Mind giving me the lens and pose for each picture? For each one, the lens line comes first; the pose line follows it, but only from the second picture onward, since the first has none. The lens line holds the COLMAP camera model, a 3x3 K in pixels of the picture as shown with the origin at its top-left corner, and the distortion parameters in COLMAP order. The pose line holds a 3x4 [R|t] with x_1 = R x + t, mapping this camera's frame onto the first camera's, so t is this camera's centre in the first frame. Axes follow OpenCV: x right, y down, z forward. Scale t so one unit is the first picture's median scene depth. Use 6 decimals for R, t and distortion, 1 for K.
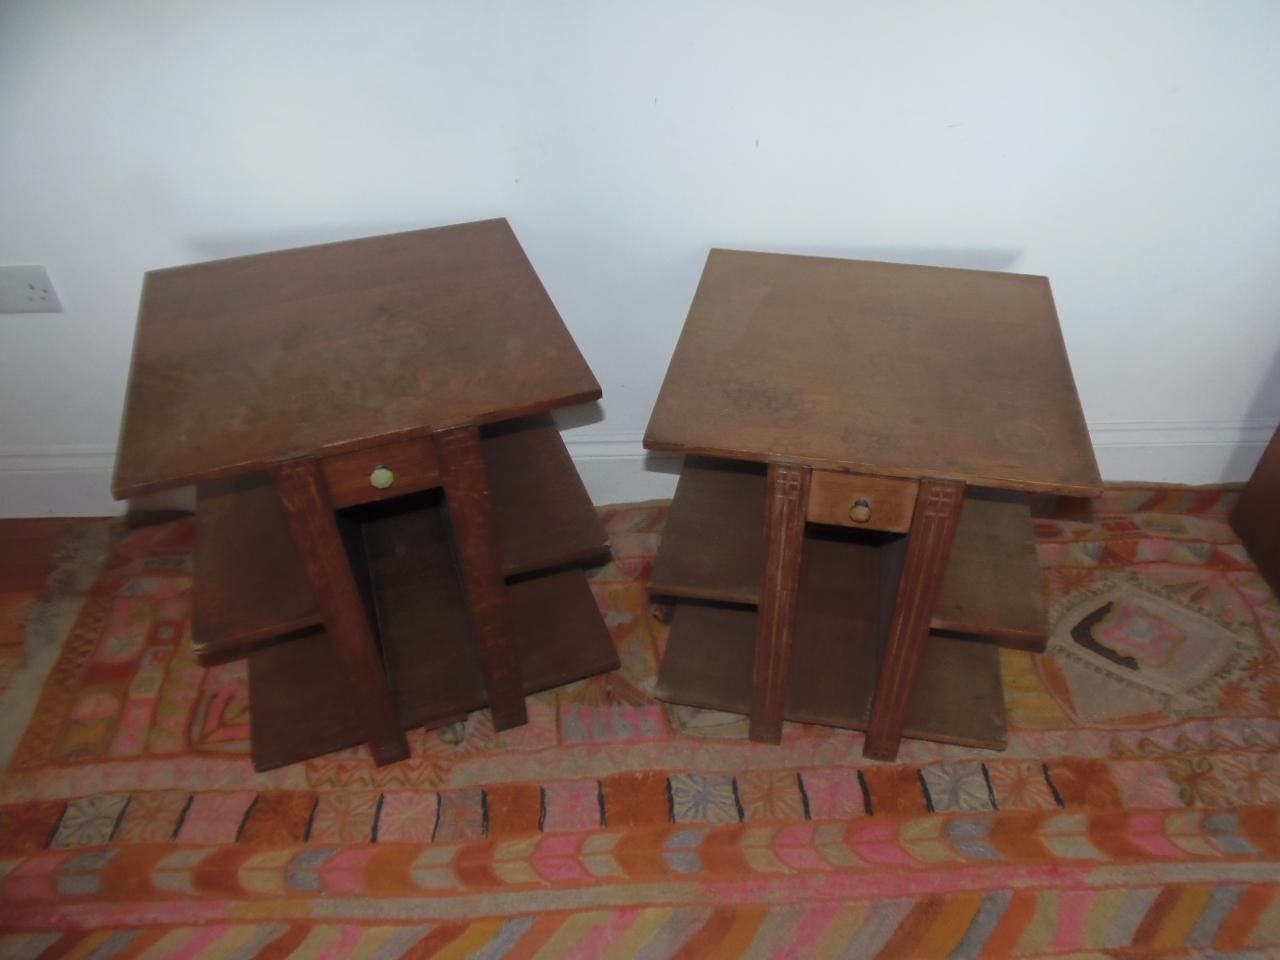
lens RADIAL K [[932.8, 0, 681.5], [0, 932.8, 495.5], [0, 0, 1]] dist [-0.009853, -0.011728]
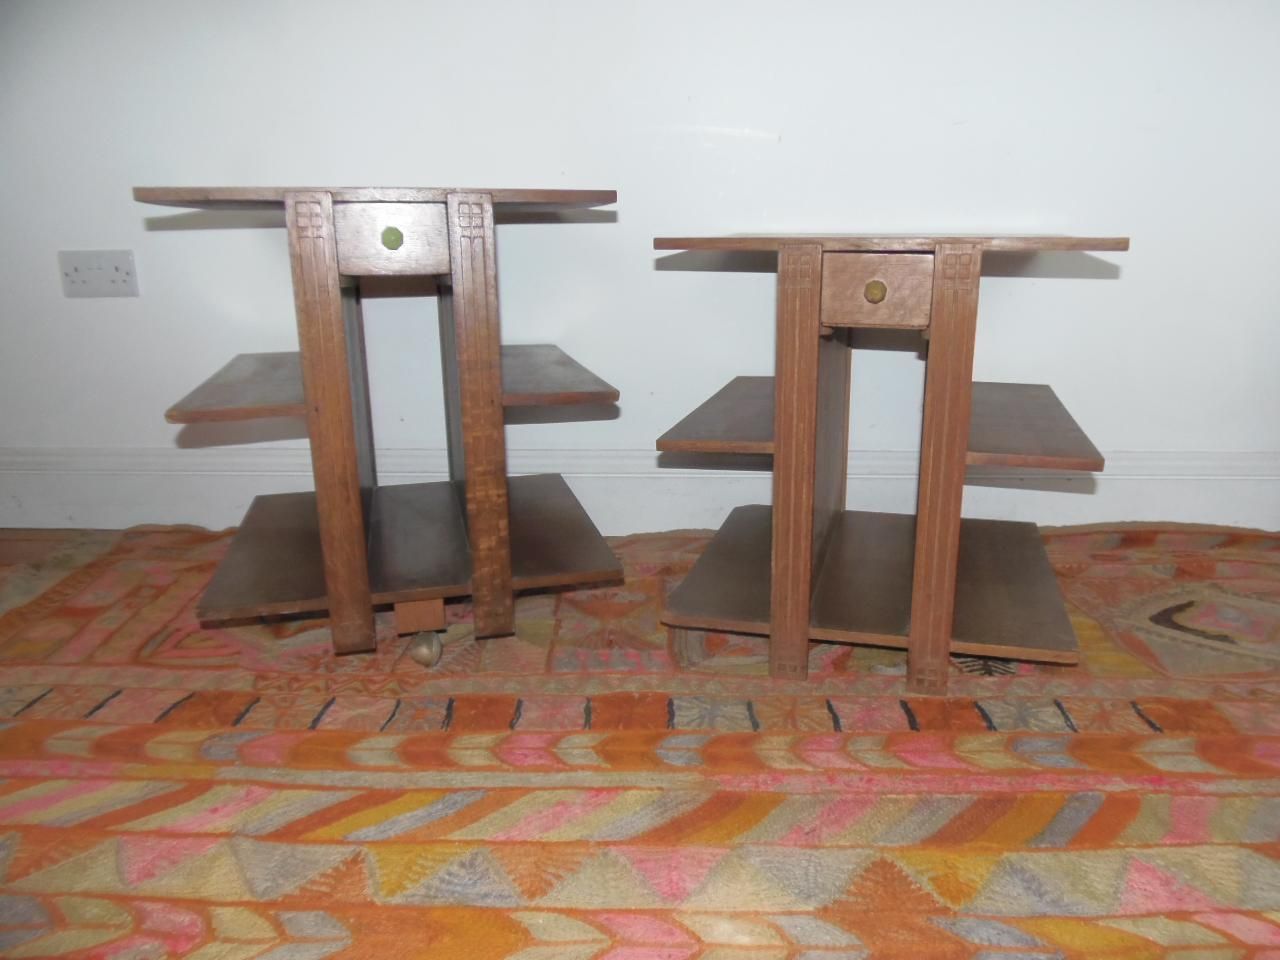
lens RADIAL K [[932.8, 0, 681.5], [0, 932.8, 495.5], [0, 0, 1]] dist [-0.009853, -0.011728]
pose [[0.997277, 0.017429, -0.071660, 0.053838], [-0.045468, 0.910337, -0.411363, 0.494408], [0.058065, 0.413501, 0.908650, 0.169814]]
